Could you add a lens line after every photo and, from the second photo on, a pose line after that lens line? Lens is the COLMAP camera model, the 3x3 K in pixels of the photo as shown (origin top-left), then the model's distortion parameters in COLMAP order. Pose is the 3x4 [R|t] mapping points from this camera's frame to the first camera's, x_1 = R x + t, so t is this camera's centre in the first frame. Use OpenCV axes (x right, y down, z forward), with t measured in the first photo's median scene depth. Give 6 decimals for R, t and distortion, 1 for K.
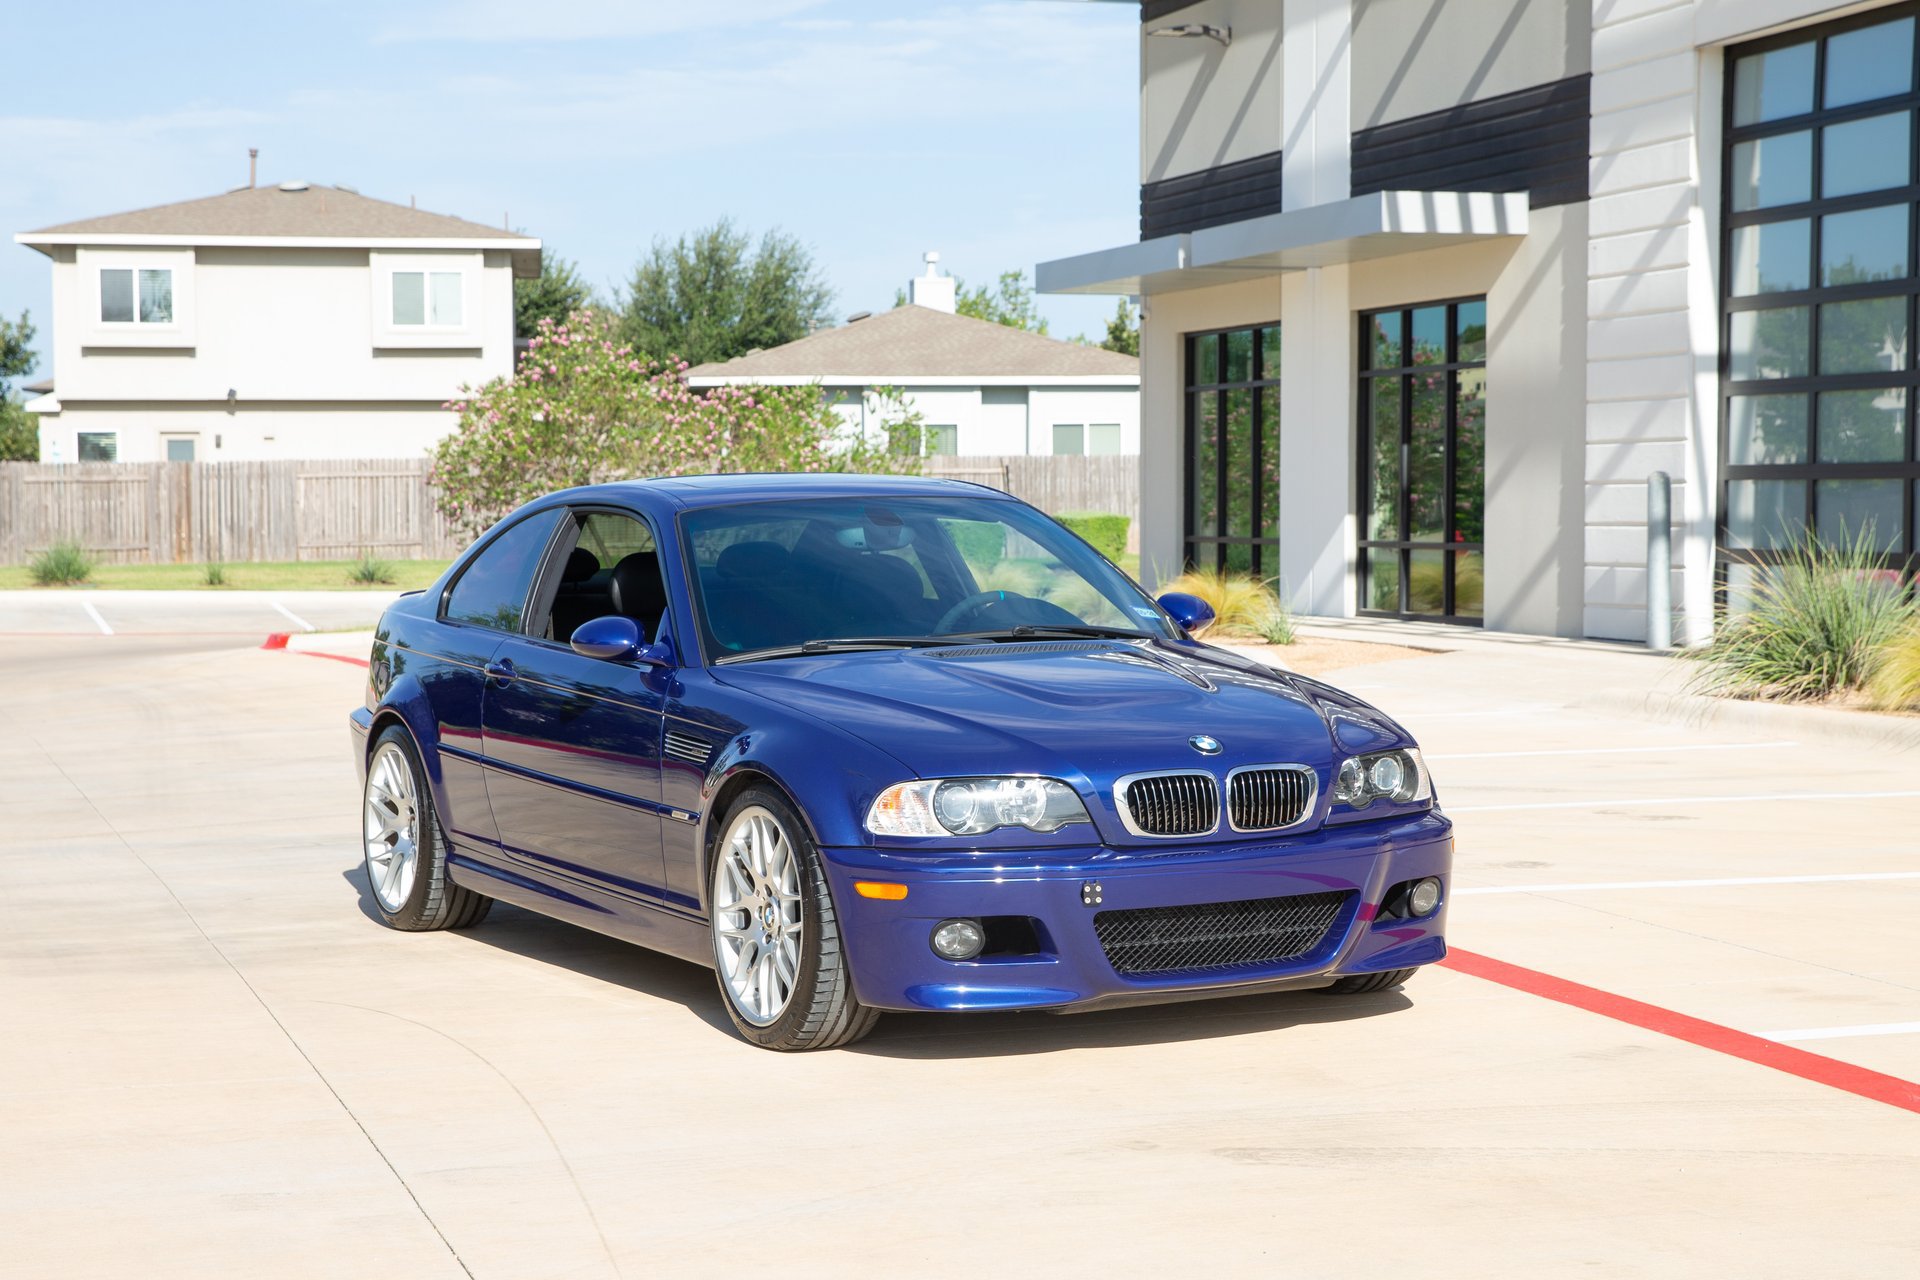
lens RADIAL K [[3343.9, 0, 1007.7], [0, 3343.9, 643.6], [0, 0, 1]] dist [0.132693, 0.000000]
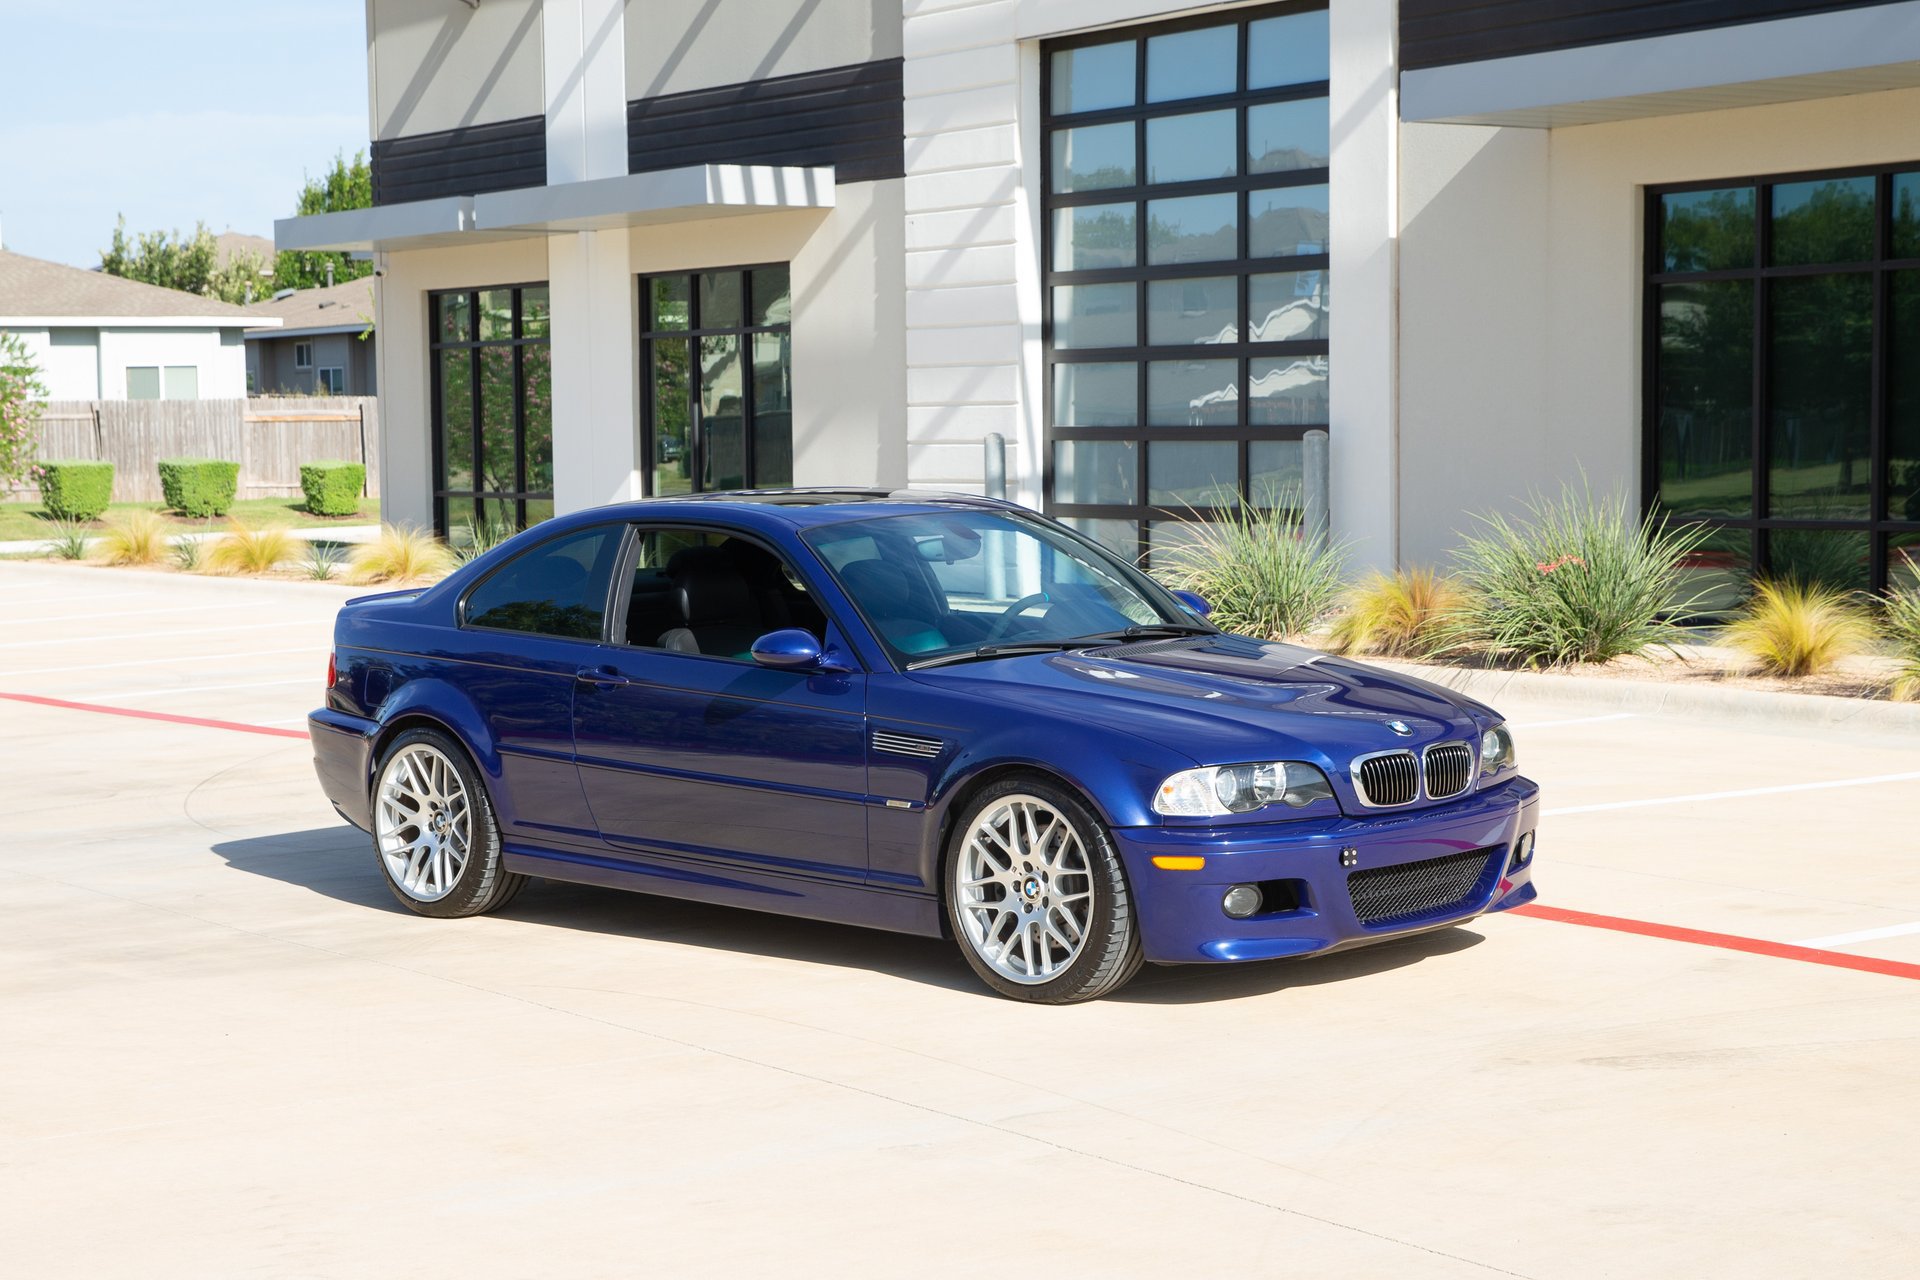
lens RADIAL K [[3343.9, 0, 953.7], [0, 3343.9, 644.6], [0, 0, 1]] dist [0.132693, 0.000000]
pose [[0.957538, -0.029633, 0.286779, -0.129401], [0.023661, 0.999425, 0.024268, -0.009507], [-0.287334, -0.016452, 0.957689, -0.028531]]
